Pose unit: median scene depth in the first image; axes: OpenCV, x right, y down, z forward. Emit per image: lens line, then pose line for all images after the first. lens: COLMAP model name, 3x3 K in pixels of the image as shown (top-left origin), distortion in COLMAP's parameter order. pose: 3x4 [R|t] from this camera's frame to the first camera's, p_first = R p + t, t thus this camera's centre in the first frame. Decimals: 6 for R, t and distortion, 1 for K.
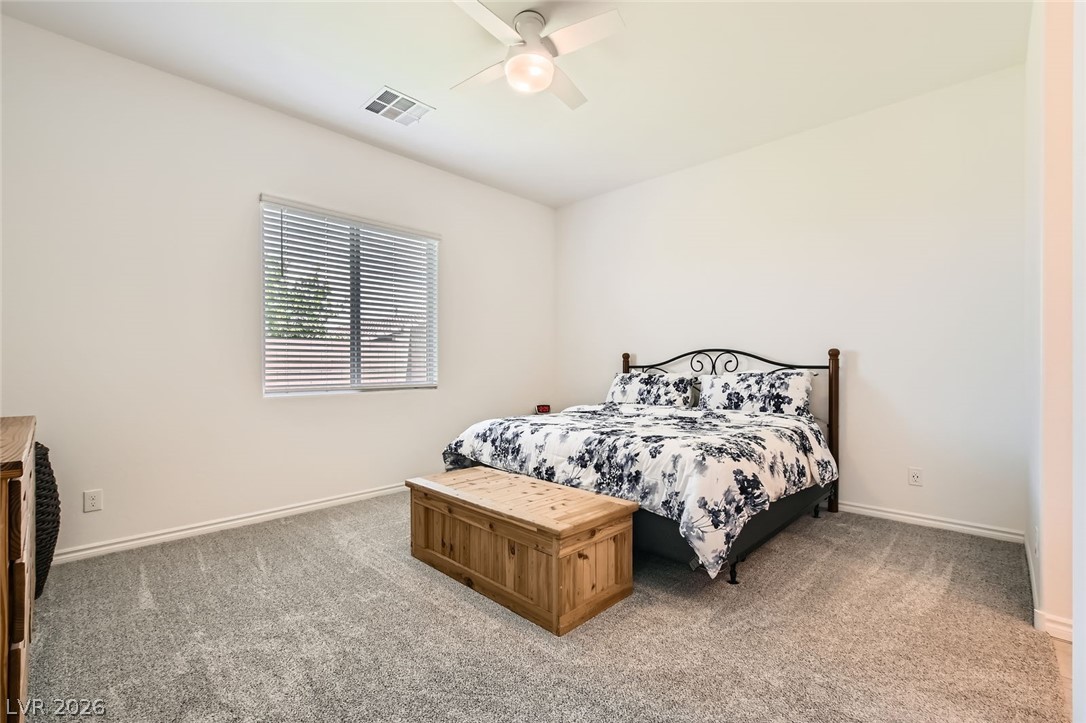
lens RADIAL K [[479.5, 0, 549.7], [0, 479.5, 368.0], [0, 0, 1]] dist [0.000335, 0.001065]
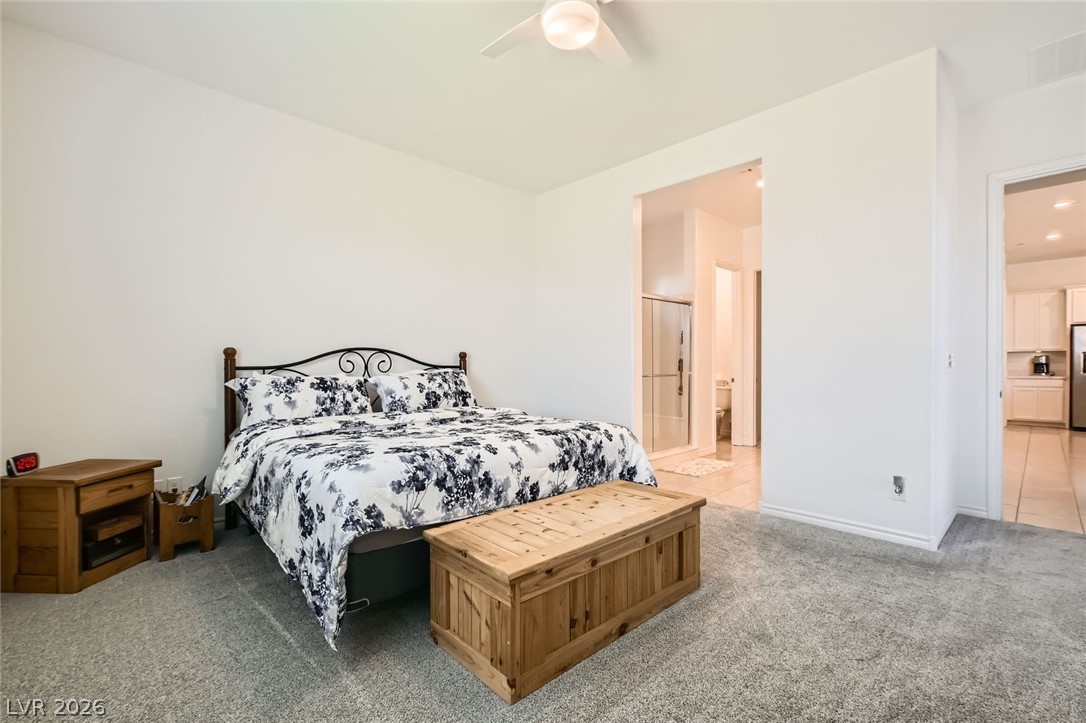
lens RADIAL K [[479.5, 0, 551.6], [0, 479.5, 365.7], [0, 0, 1]] dist [0.000335, 0.001065]
pose [[0.041934, -0.000495, 0.999120, -0.644264], [0.007939, 0.999968, 0.000163, -0.003051], [-0.999089, 0.007925, 0.041937, 0.704145]]
